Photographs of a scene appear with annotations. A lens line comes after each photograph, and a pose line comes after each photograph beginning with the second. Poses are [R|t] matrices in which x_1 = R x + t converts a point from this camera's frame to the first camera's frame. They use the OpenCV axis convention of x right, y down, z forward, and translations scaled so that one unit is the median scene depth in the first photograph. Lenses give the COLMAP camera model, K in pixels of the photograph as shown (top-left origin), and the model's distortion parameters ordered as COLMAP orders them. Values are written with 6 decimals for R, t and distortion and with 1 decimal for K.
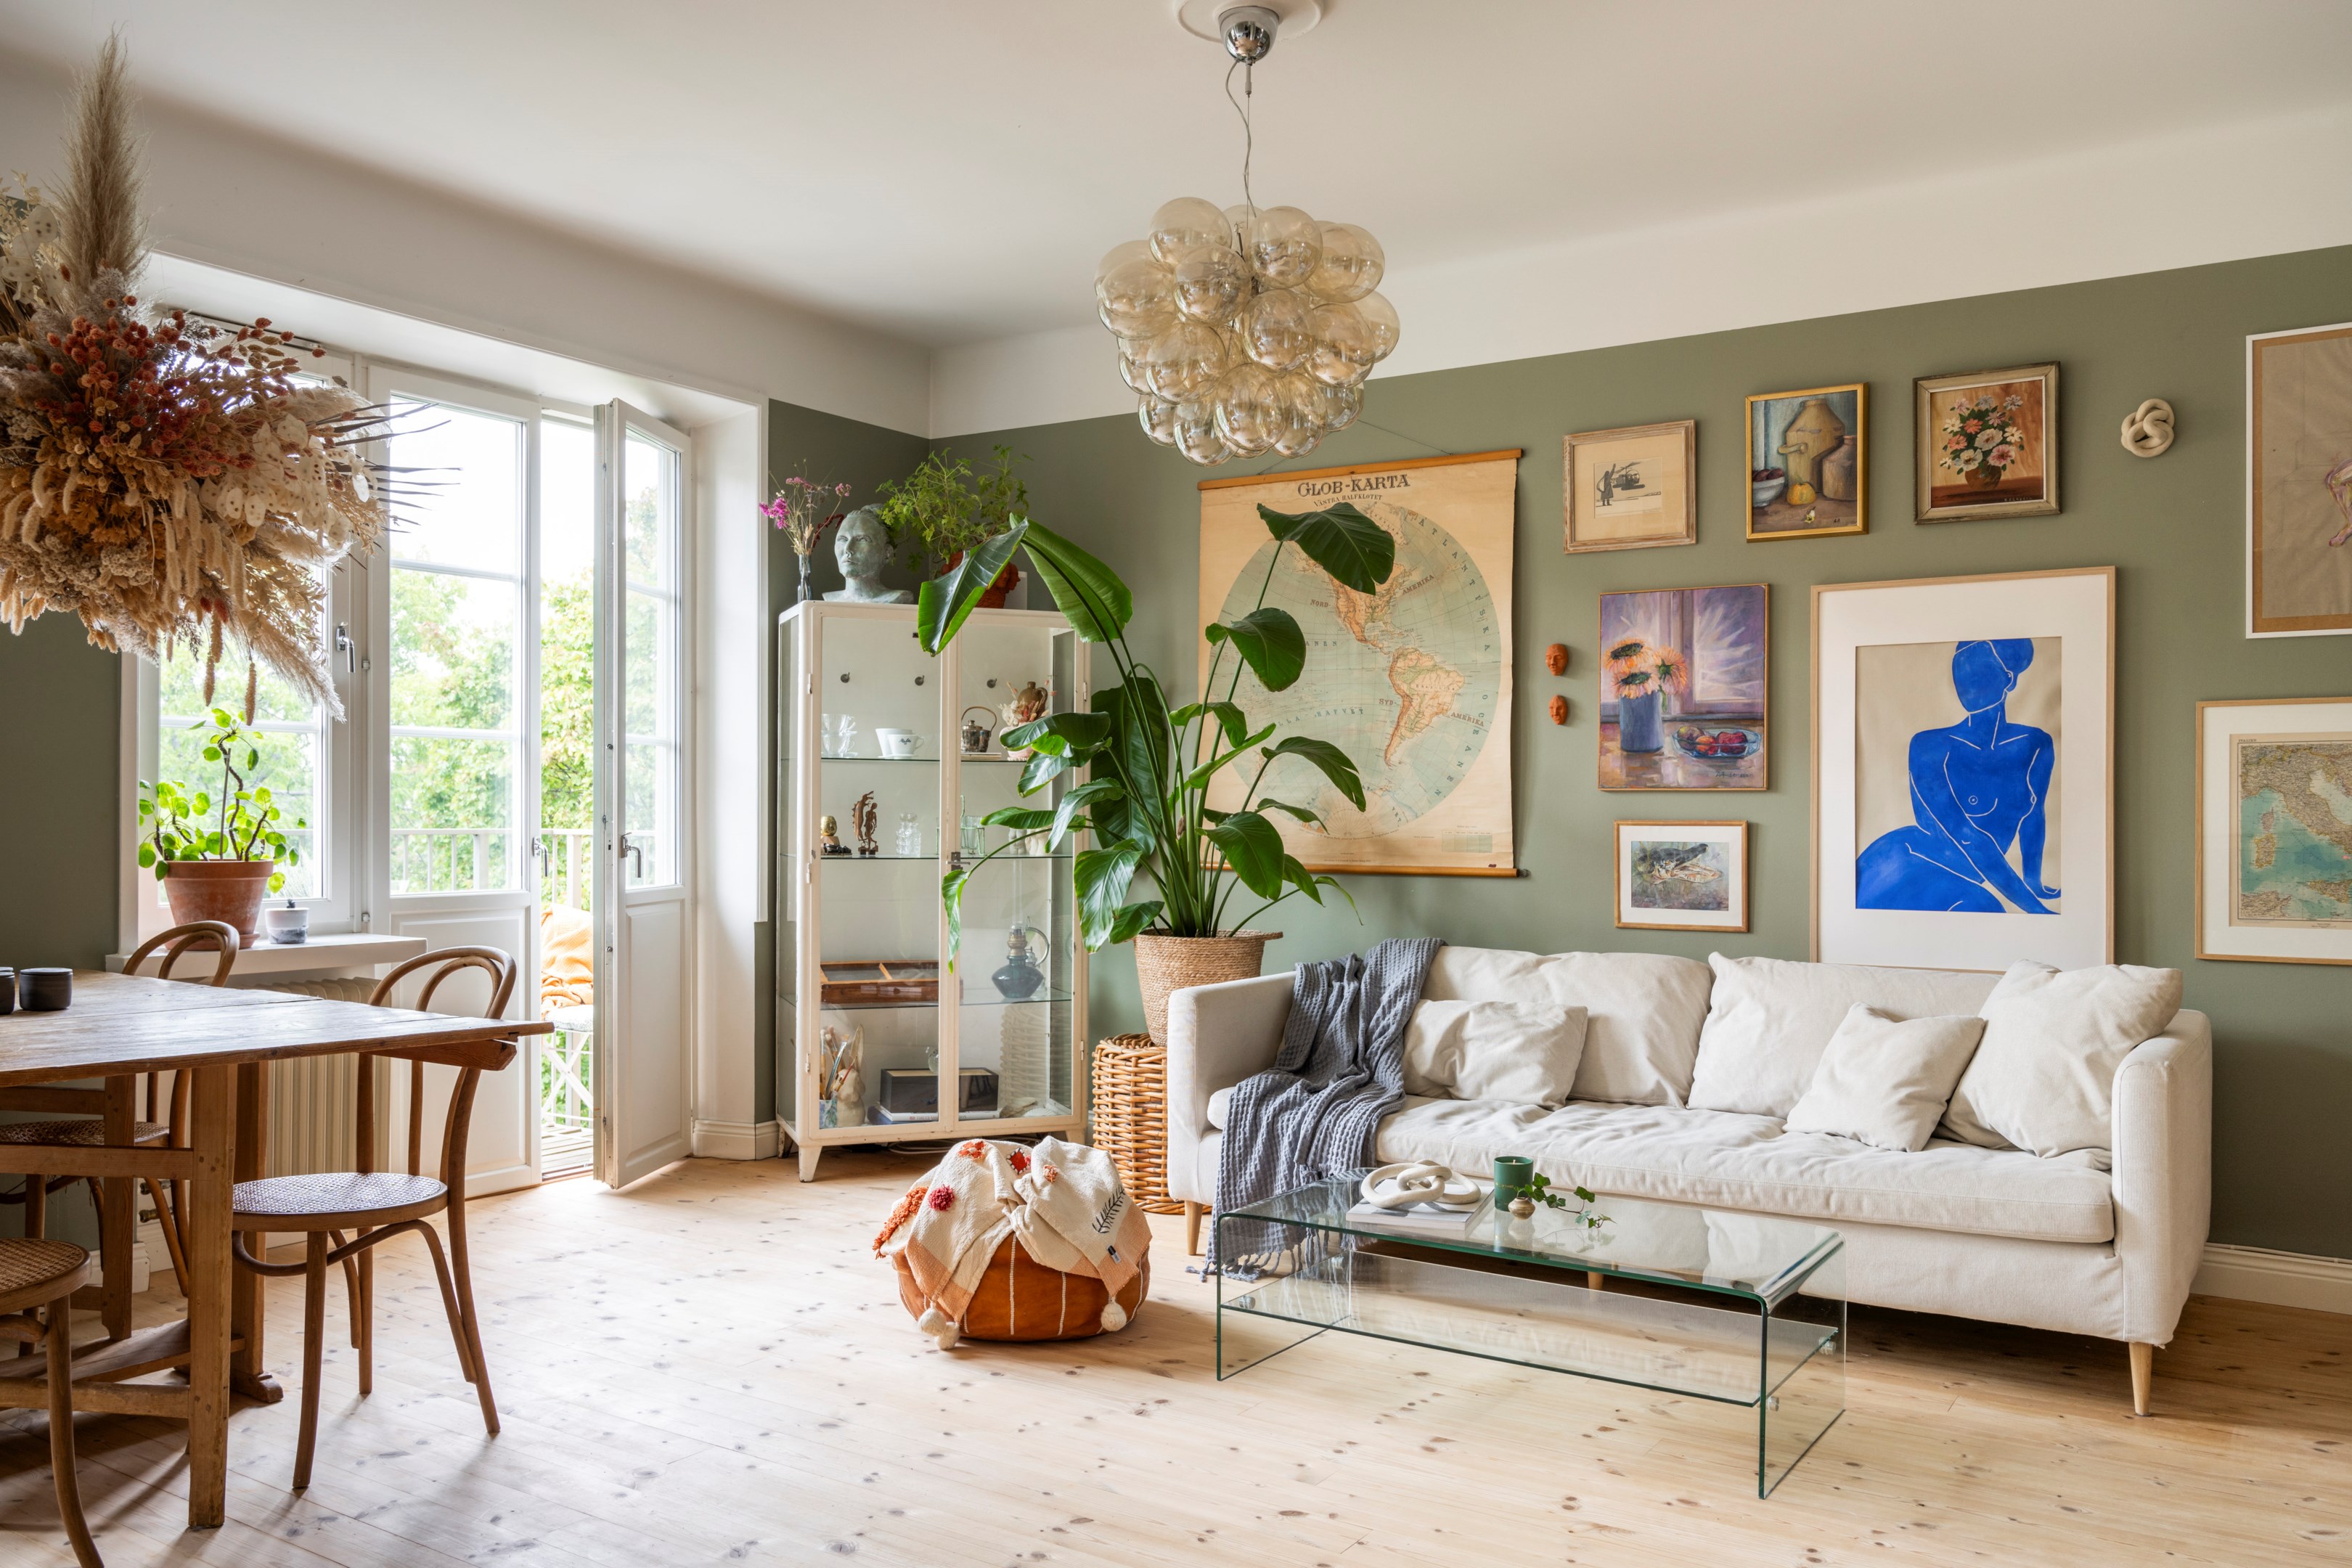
lens RADIAL K [[1964.1, 0, 1176.6], [0, 1964.1, 820.3], [0, 0, 1]] dist [0.002790, 0.000379]
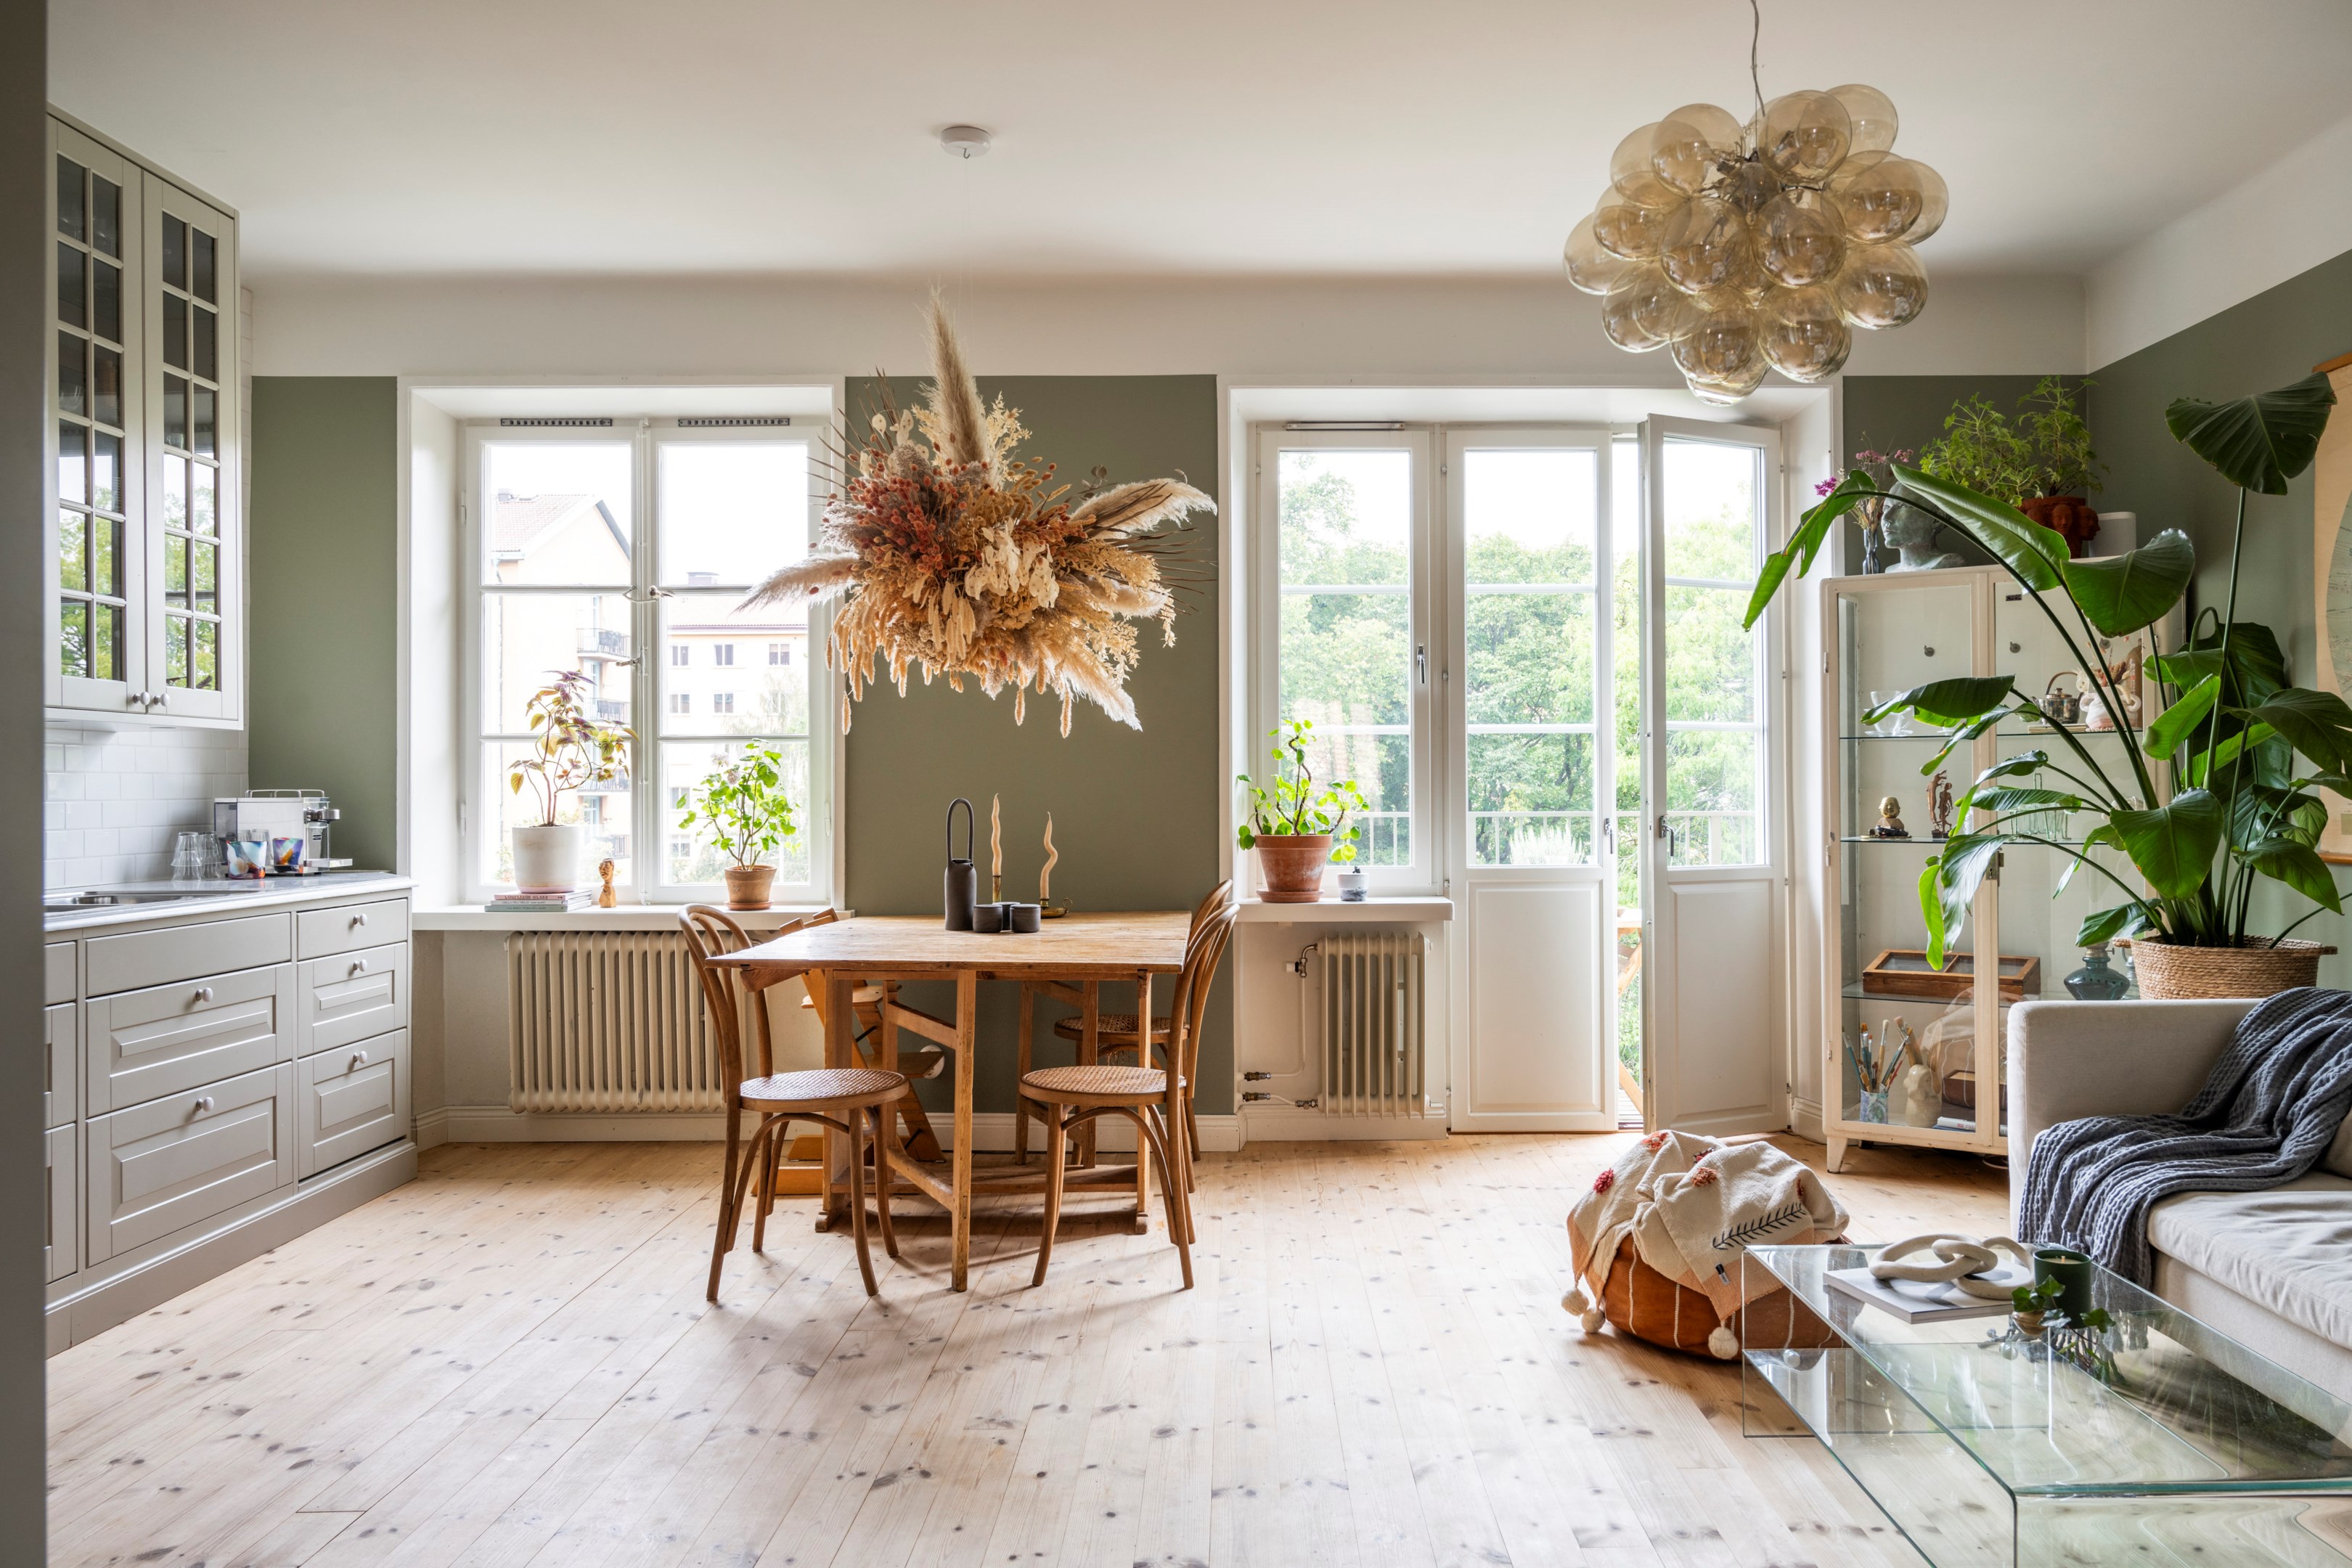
lens RADIAL K [[1814.3, 0, 1176.0], [0, 1814.3, 784.0], [0, 0, 1]] dist [-0.004913, -0.009388]
pose [[0.505739, -0.012396, -0.862598, 0.546758], [0.001595, 0.999908, -0.013434, 0.003332], [0.862685, 0.005418, 0.505712, 0.337636]]
